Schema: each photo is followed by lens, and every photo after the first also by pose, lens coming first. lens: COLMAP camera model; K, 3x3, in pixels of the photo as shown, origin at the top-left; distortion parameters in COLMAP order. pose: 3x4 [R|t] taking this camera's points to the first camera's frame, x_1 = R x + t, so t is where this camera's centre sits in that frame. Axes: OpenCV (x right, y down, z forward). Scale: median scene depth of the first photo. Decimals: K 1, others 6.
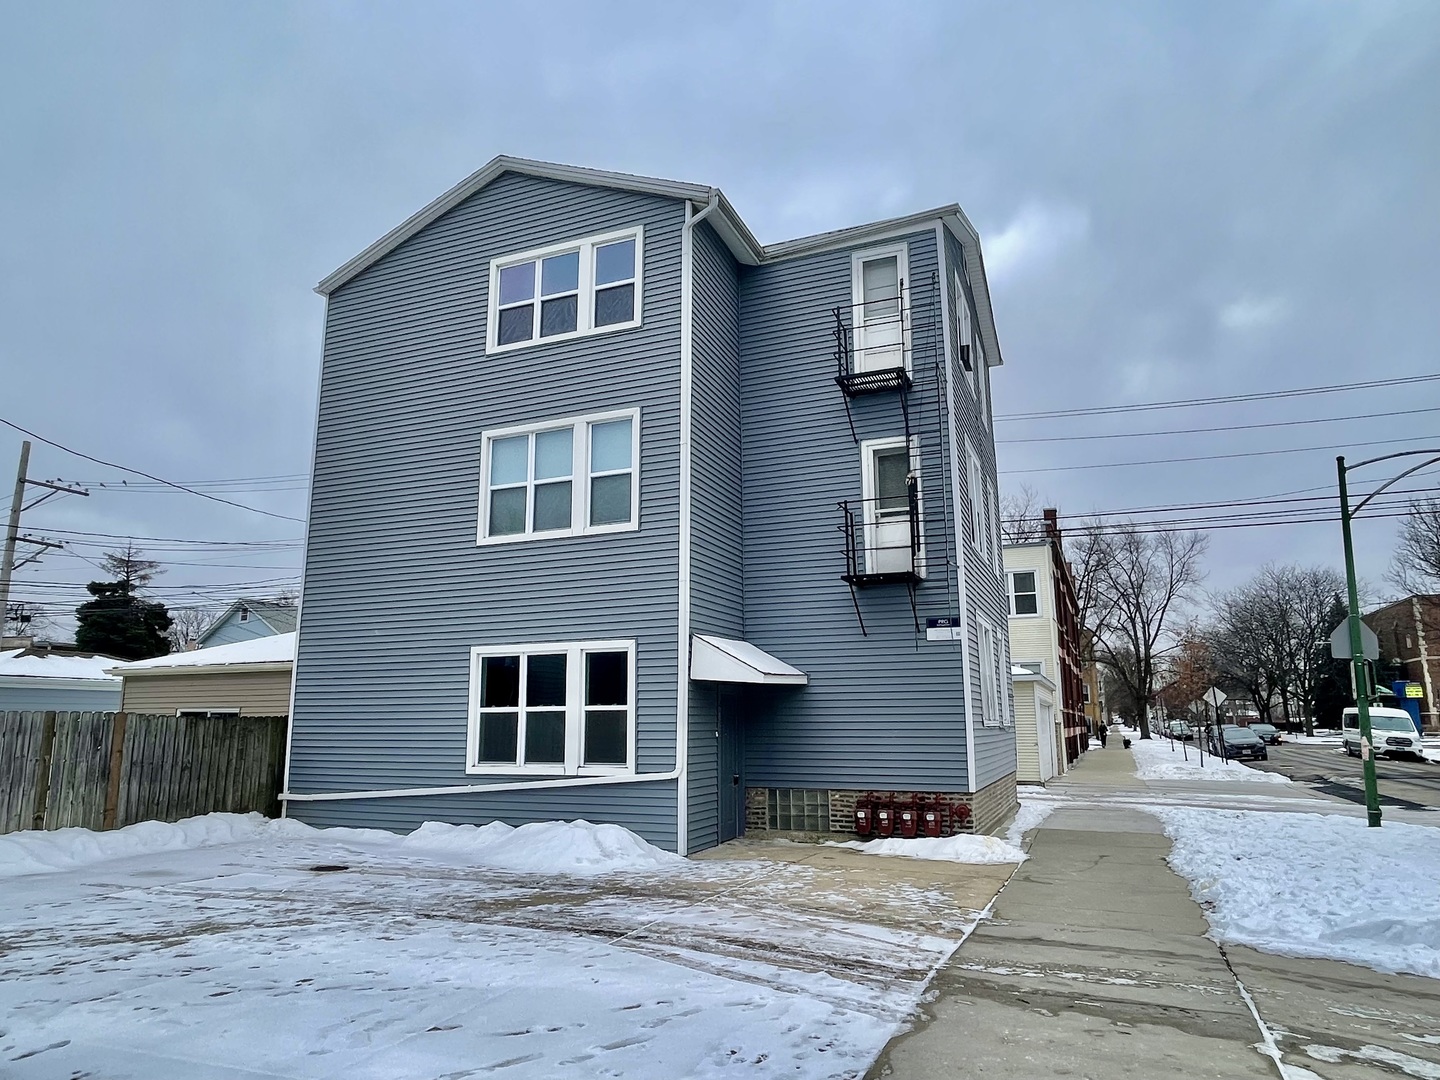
lens RADIAL K [[904.9, 0, 724.9], [0, 904.9, 533.0], [0, 0, 1]] dist [0.007455, -0.000789]
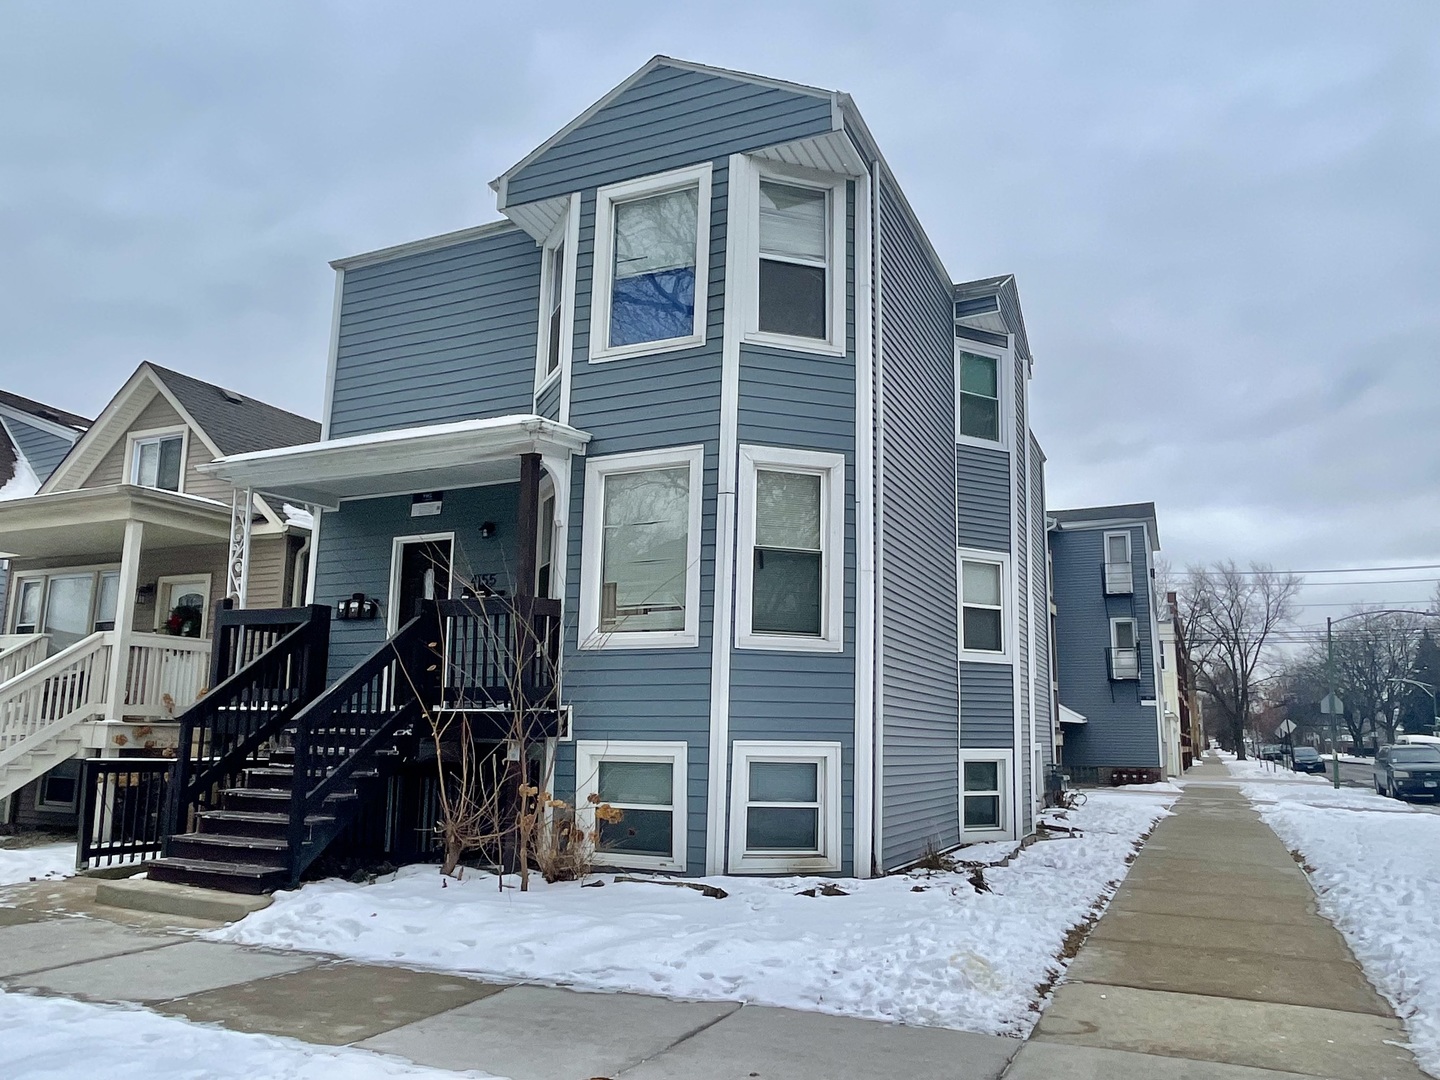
lens RADIAL K [[1046.2, 0, 714.2], [0, 1046.2, 546.2], [0, 0, 1]] dist [0.002032, -0.002914]
pose [[0.999228, 0.006255, -0.038775, -0.168193], [-0.005413, 0.999748, 0.021774, -0.074950], [0.038902, -0.021548, 0.999011, -0.379025]]
